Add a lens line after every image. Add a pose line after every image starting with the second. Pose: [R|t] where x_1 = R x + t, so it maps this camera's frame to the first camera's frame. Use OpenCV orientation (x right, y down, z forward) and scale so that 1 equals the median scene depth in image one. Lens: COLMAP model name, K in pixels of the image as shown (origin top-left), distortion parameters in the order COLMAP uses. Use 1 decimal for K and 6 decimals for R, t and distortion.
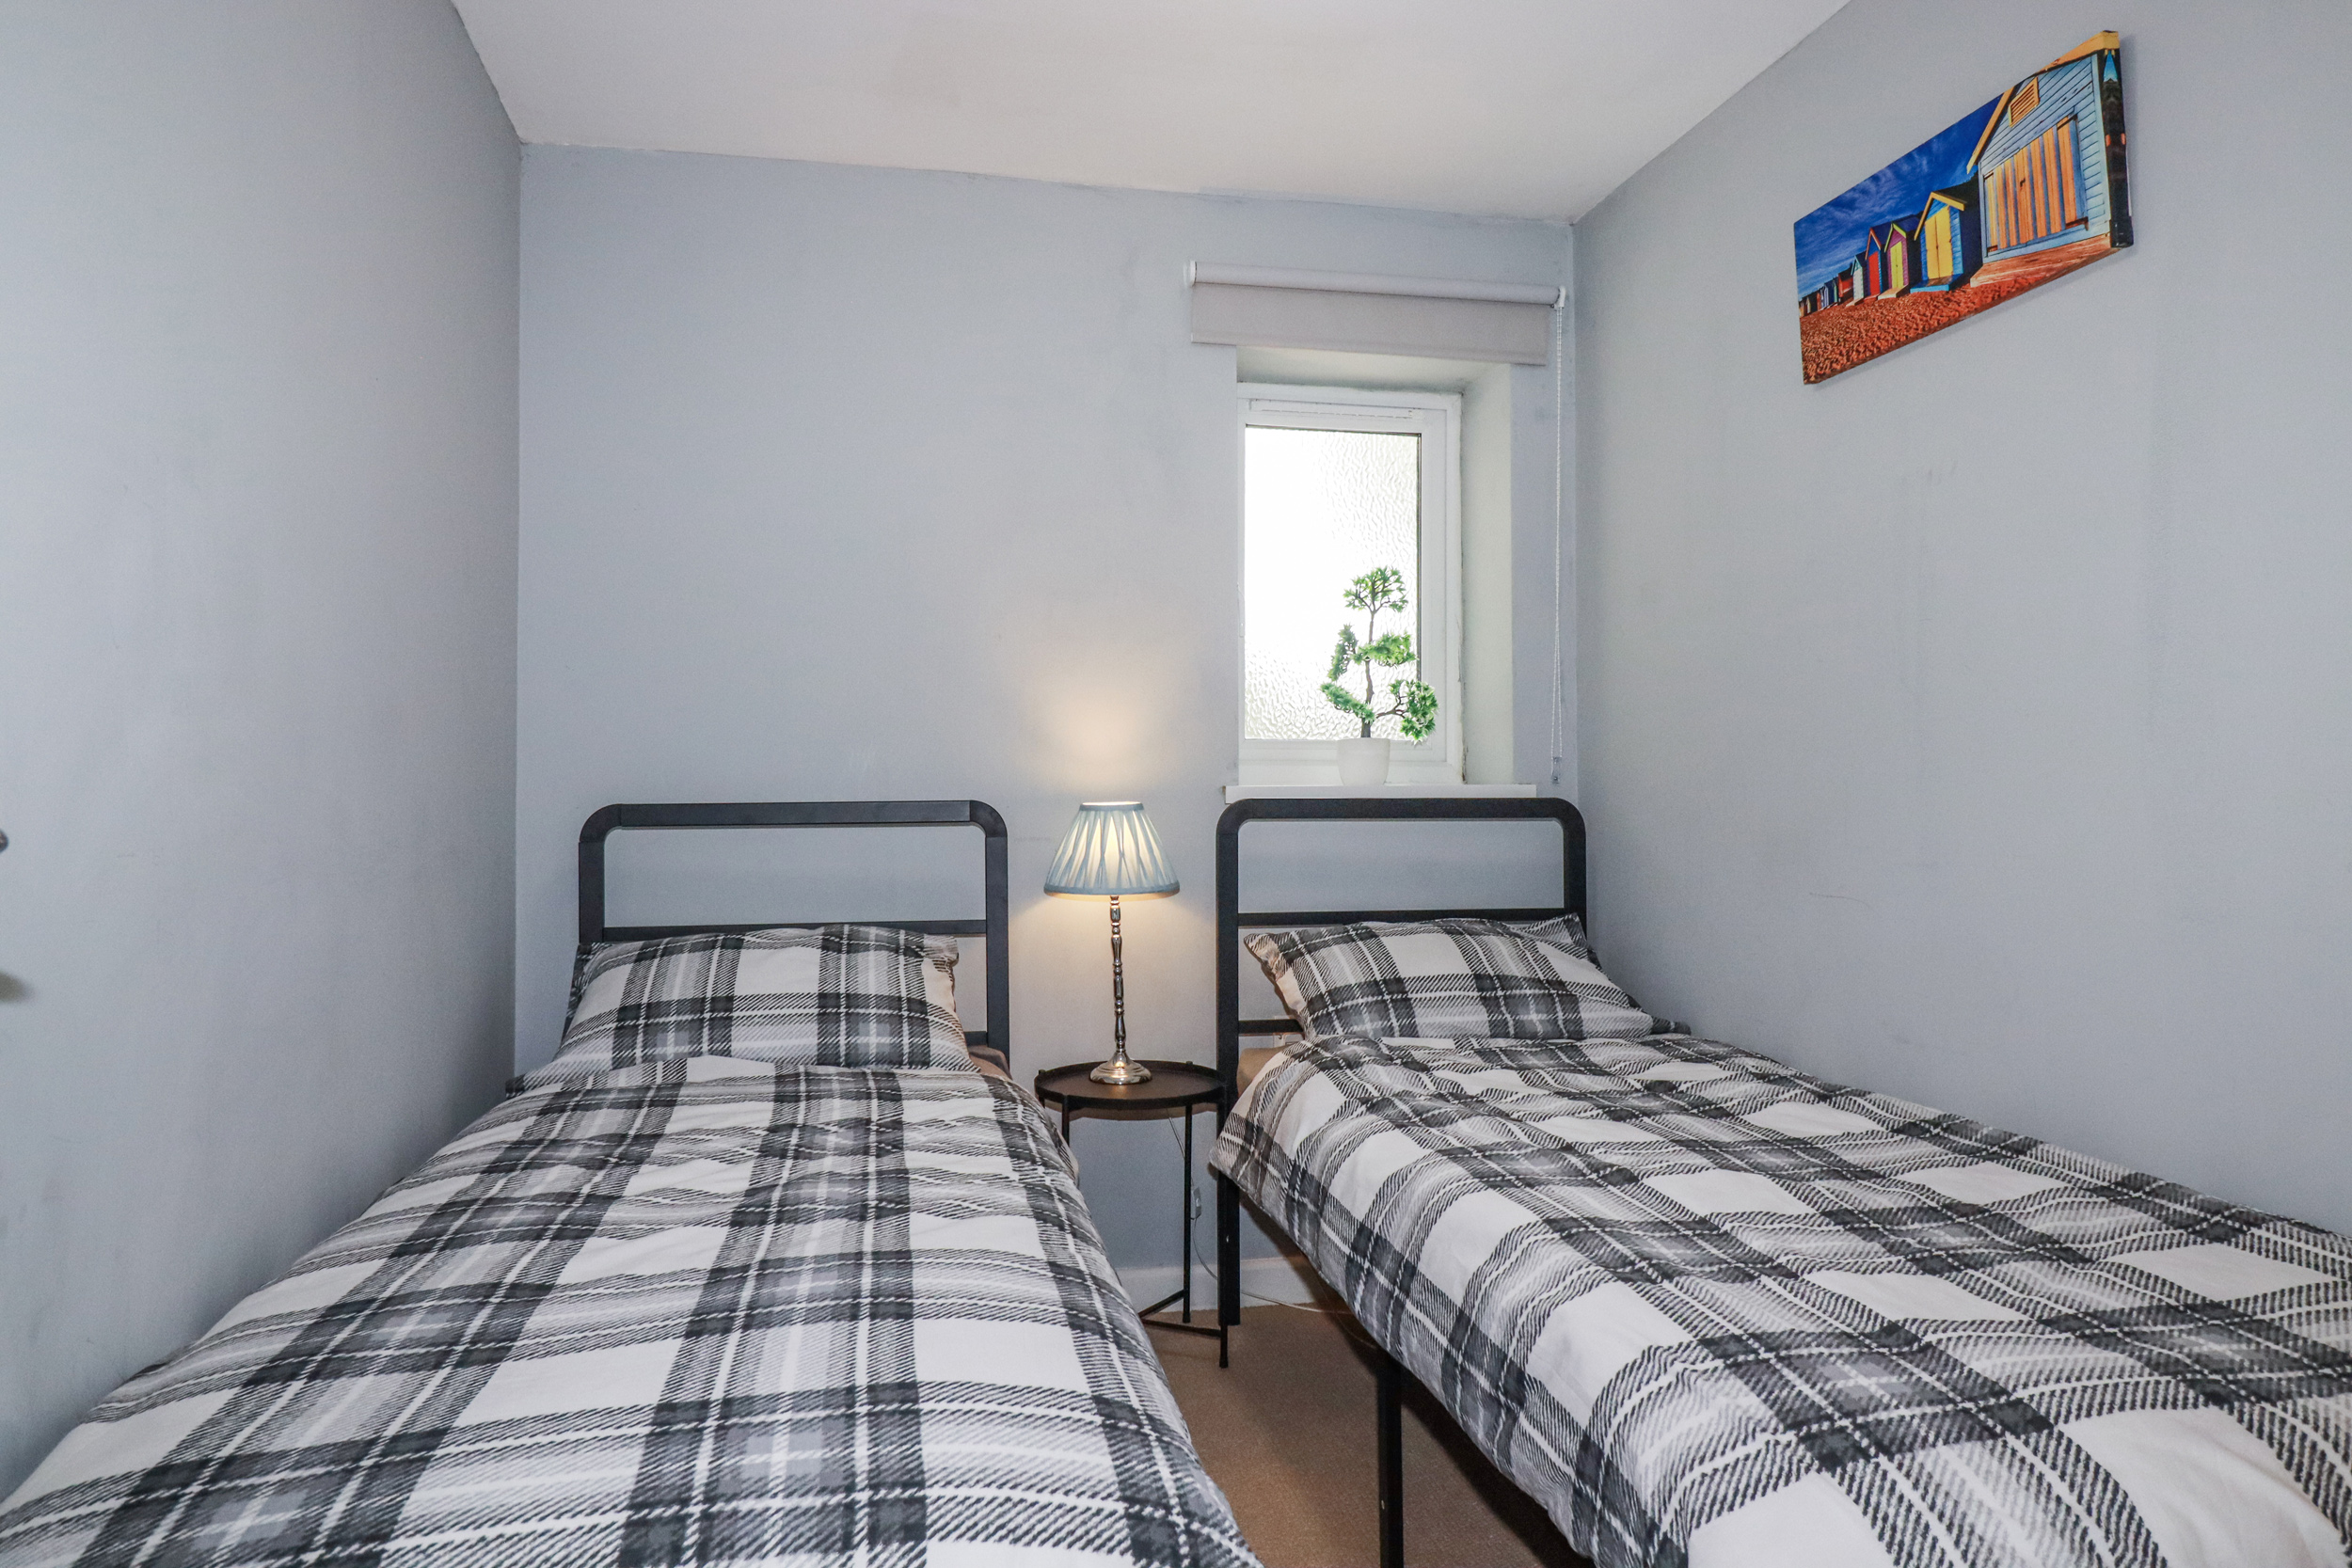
lens RADIAL K [[1552.3, 0, 1176.0], [0, 1552.3, 784.0], [0, 0, 1]] dist [0.024789, -0.020385]
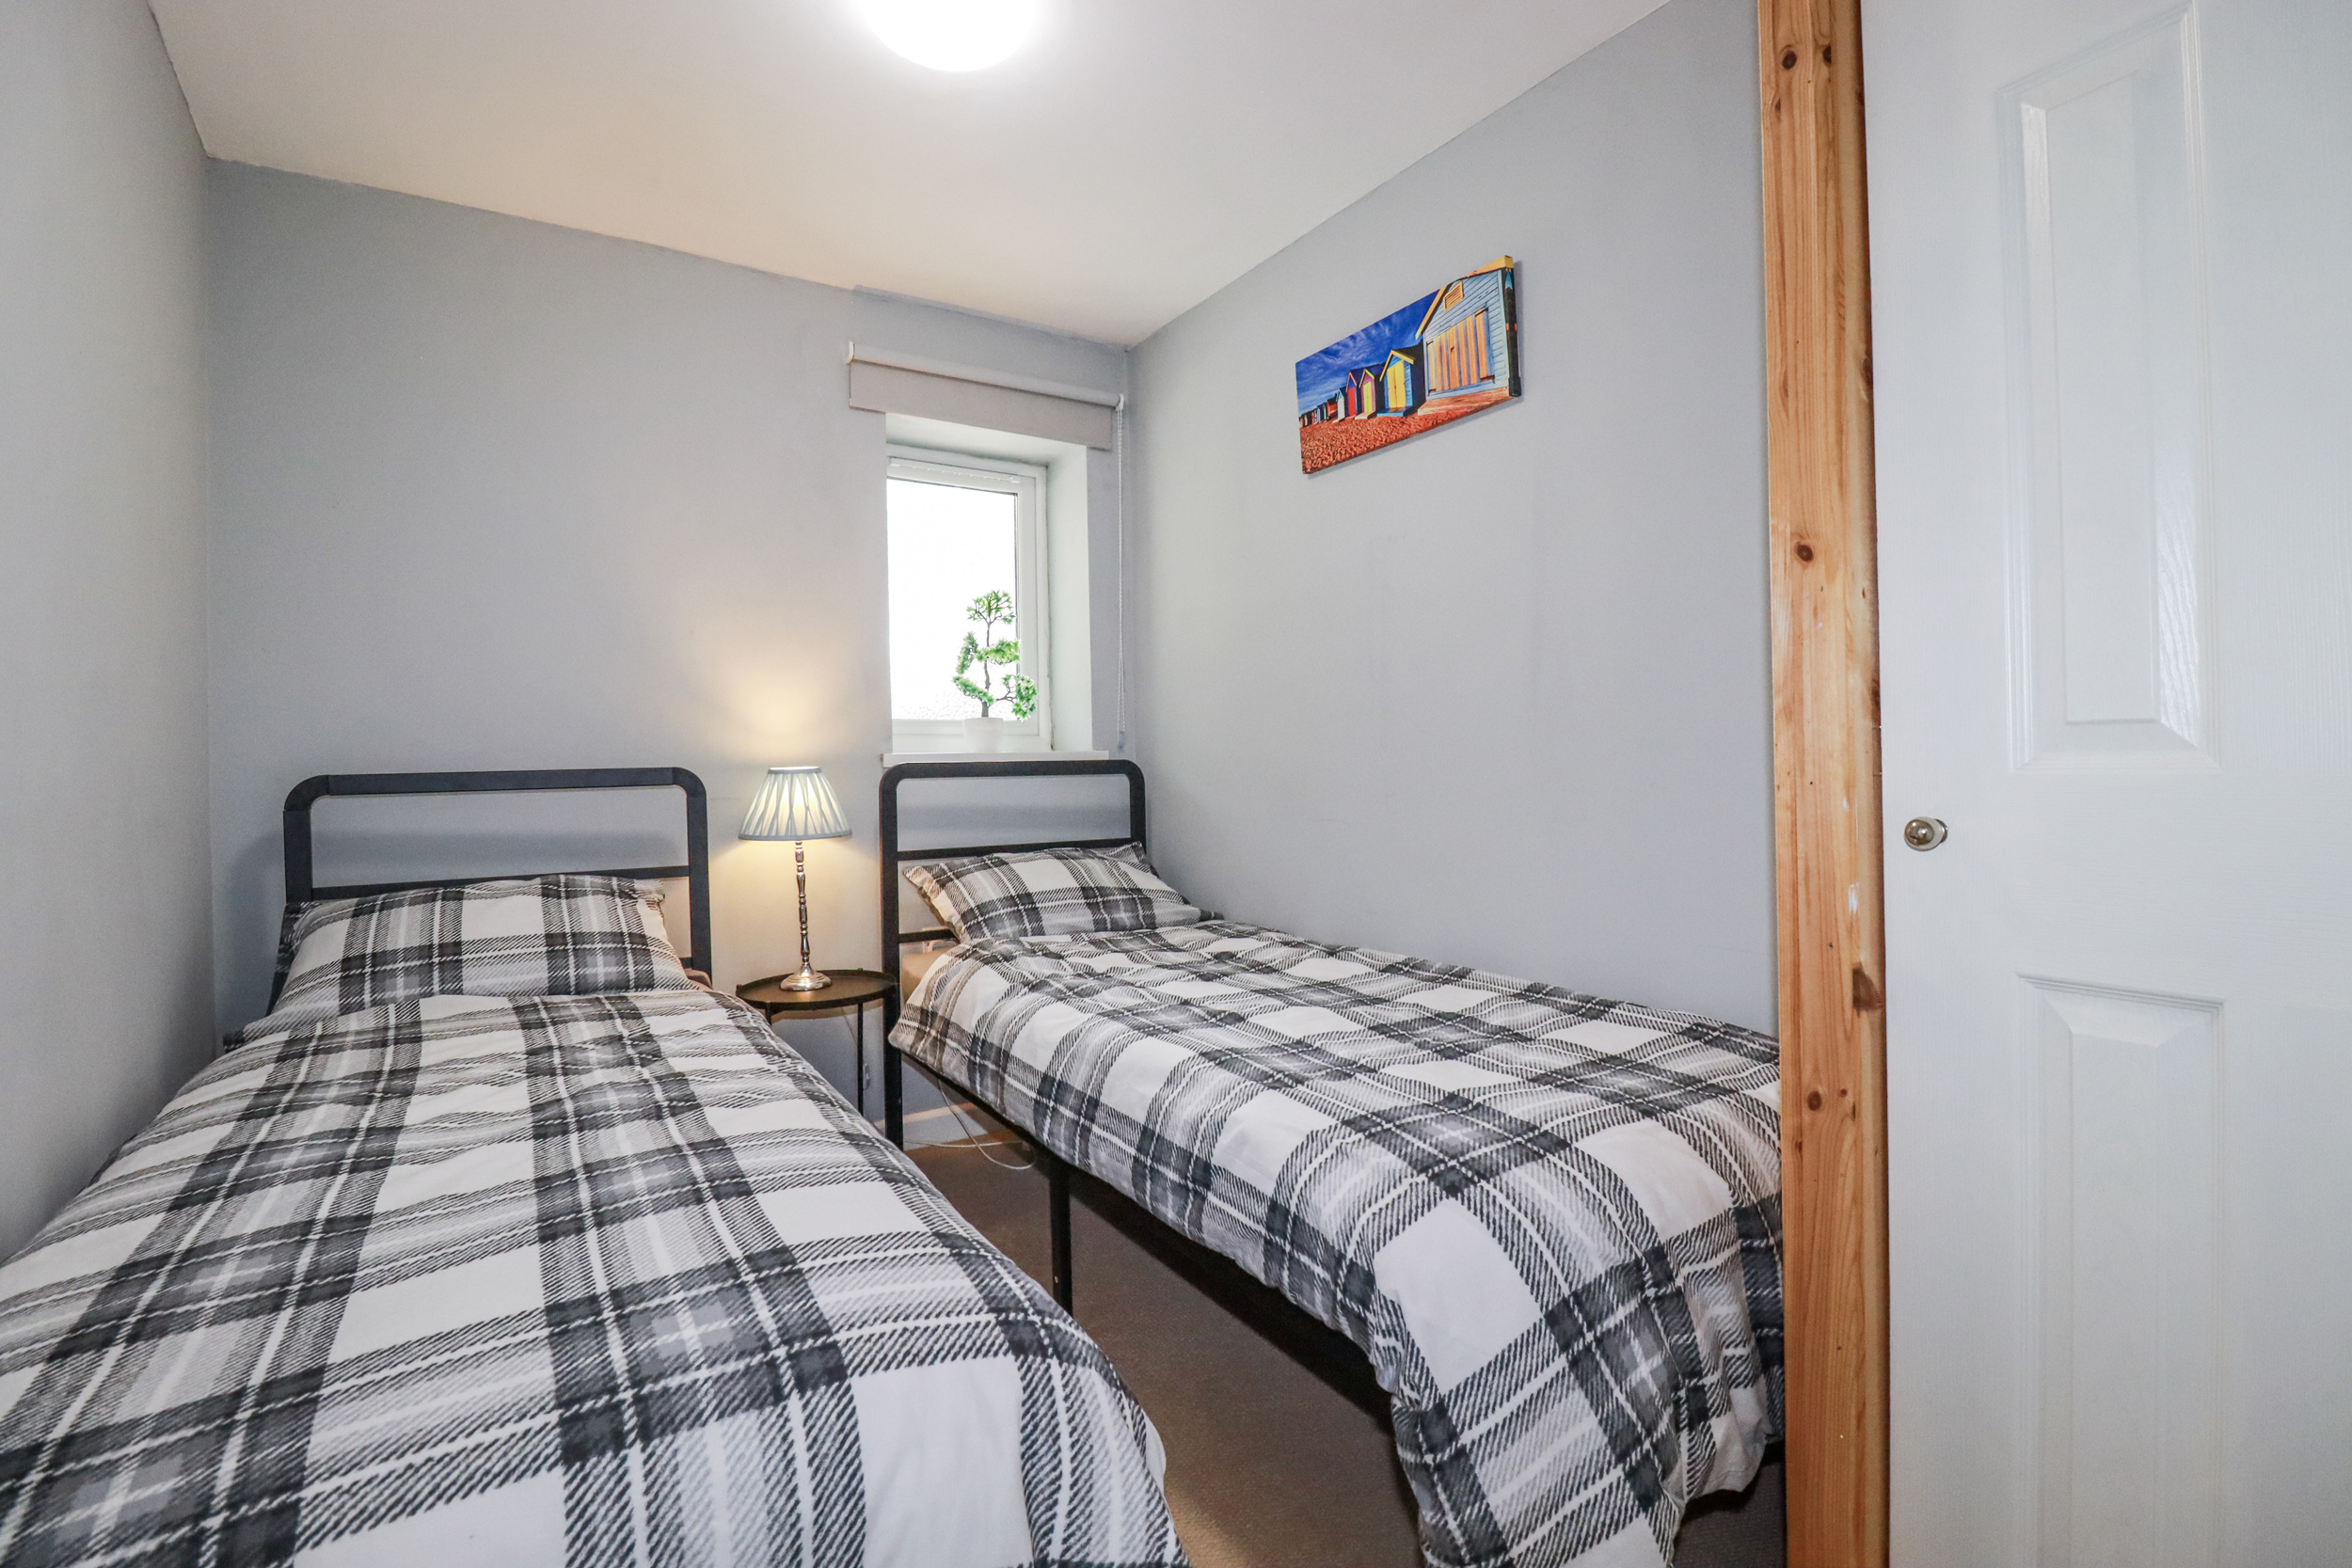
lens RADIAL K [[1104.4, 0, 1176.0], [0, 1104.4, 784.0], [0, 0, 1]] dist [0.004364, -0.014031]
pose [[0.930297, -0.021278, 0.366189, -0.124209], [0.014656, 0.999675, 0.020856, 0.017101], [-0.366513, -0.014035, 0.930307, 0.086214]]
